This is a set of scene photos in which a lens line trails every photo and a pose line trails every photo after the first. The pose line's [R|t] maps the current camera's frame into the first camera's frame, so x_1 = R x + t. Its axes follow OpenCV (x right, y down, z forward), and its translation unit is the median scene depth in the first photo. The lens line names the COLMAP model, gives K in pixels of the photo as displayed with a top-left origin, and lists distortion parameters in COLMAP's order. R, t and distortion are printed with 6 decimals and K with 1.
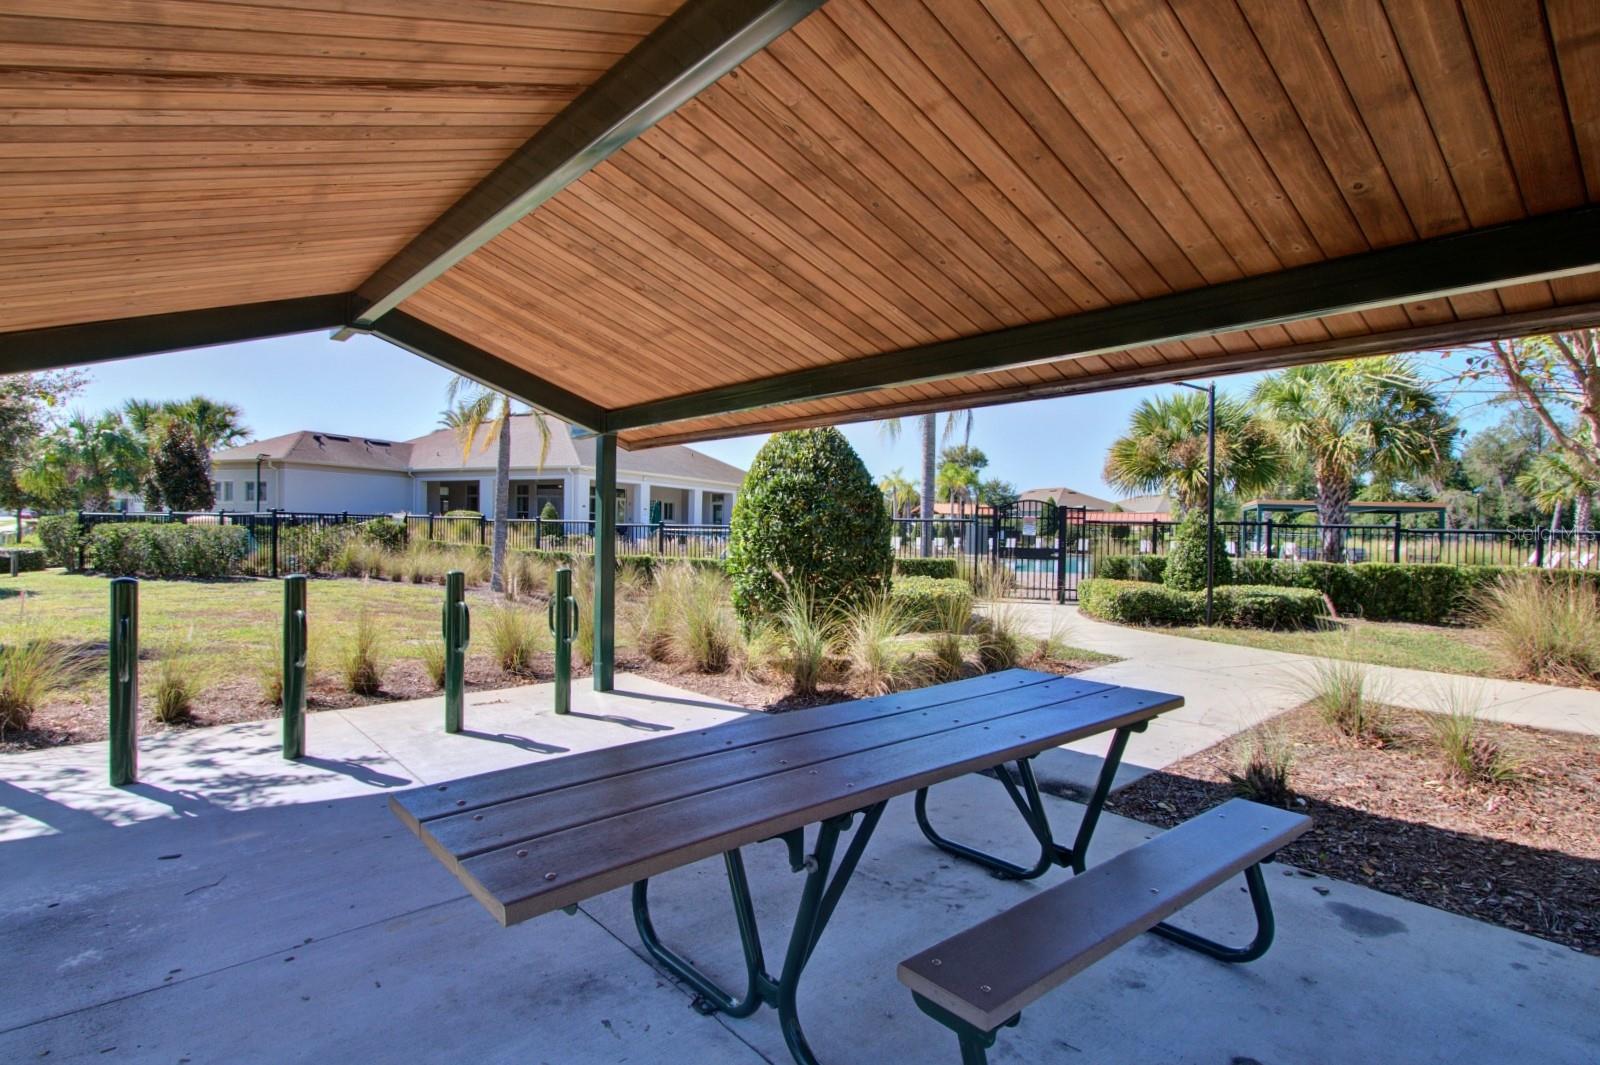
lens RADIAL K [[822.6, 0, 799.1], [0, 822.6, 534.2], [0, 0, 1]] dist [-0.000883, -0.000160]
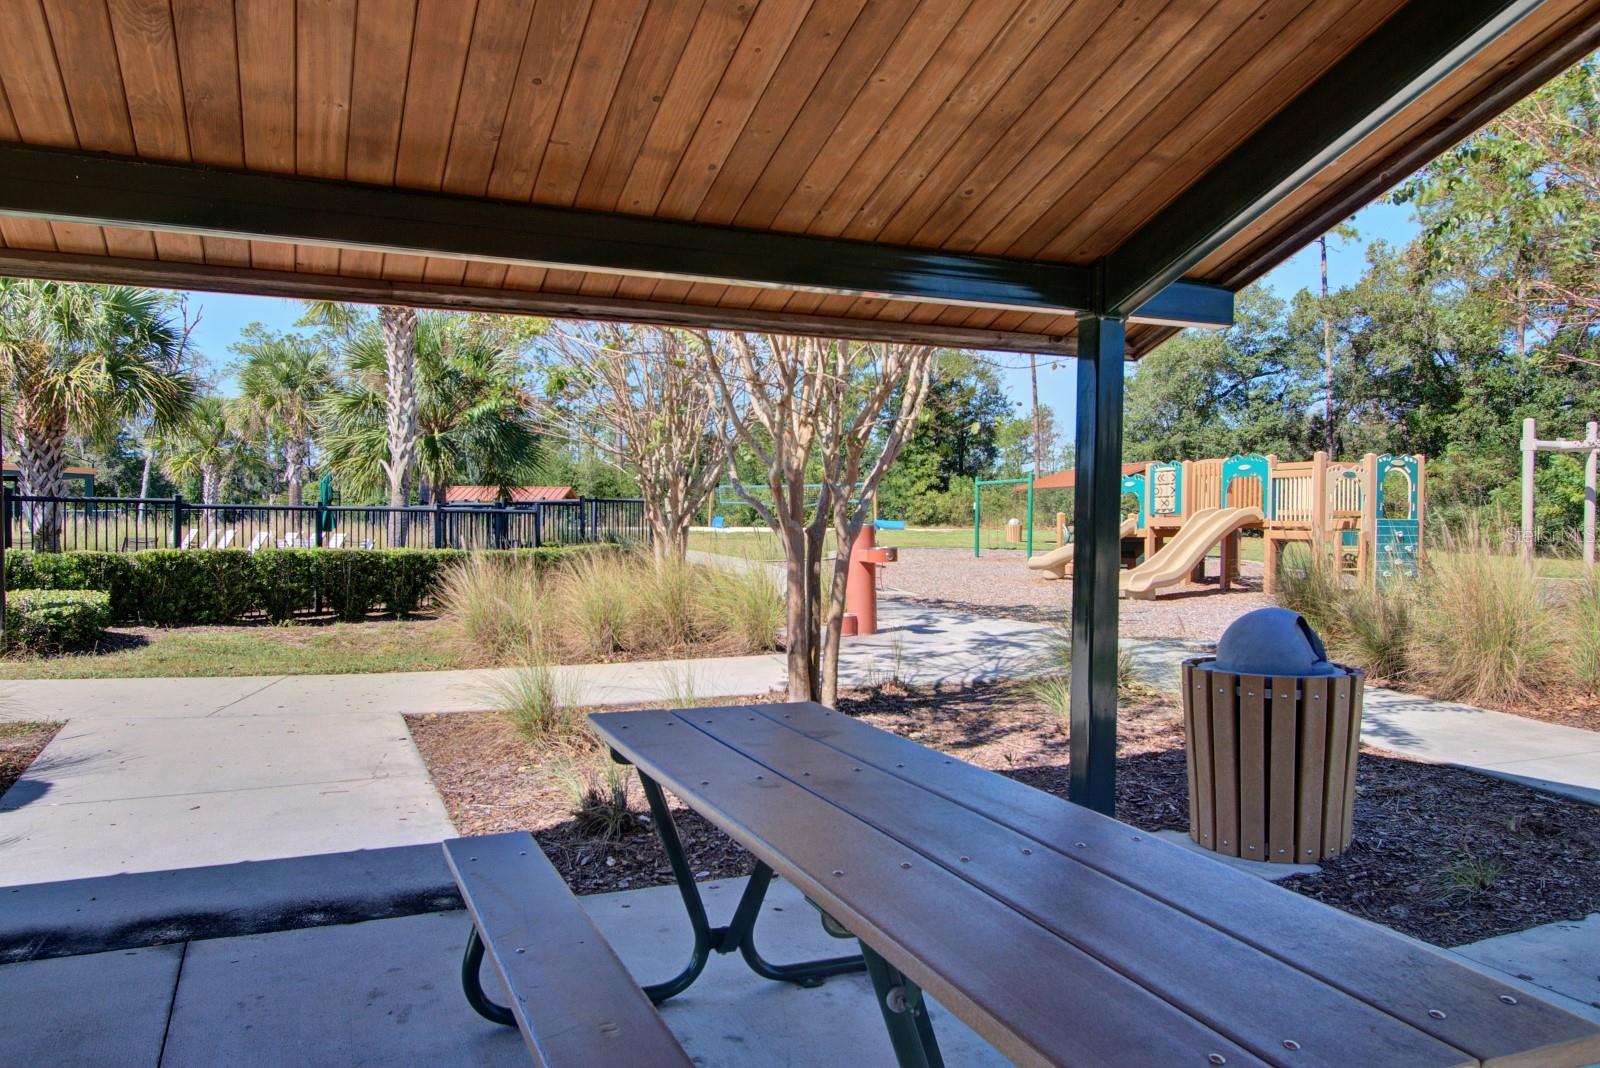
lens RADIAL K [[1173.1, 0, 797.5], [0, 1173.1, 530.4], [0, 0, 1]] dist [0.040915, 0.000187]
pose [[0.298404, -0.018890, 0.954253, -0.153374], [0.001719, 0.999813, 0.019254, -0.002039], [-0.954438, -0.004105, 0.298381, 0.133679]]
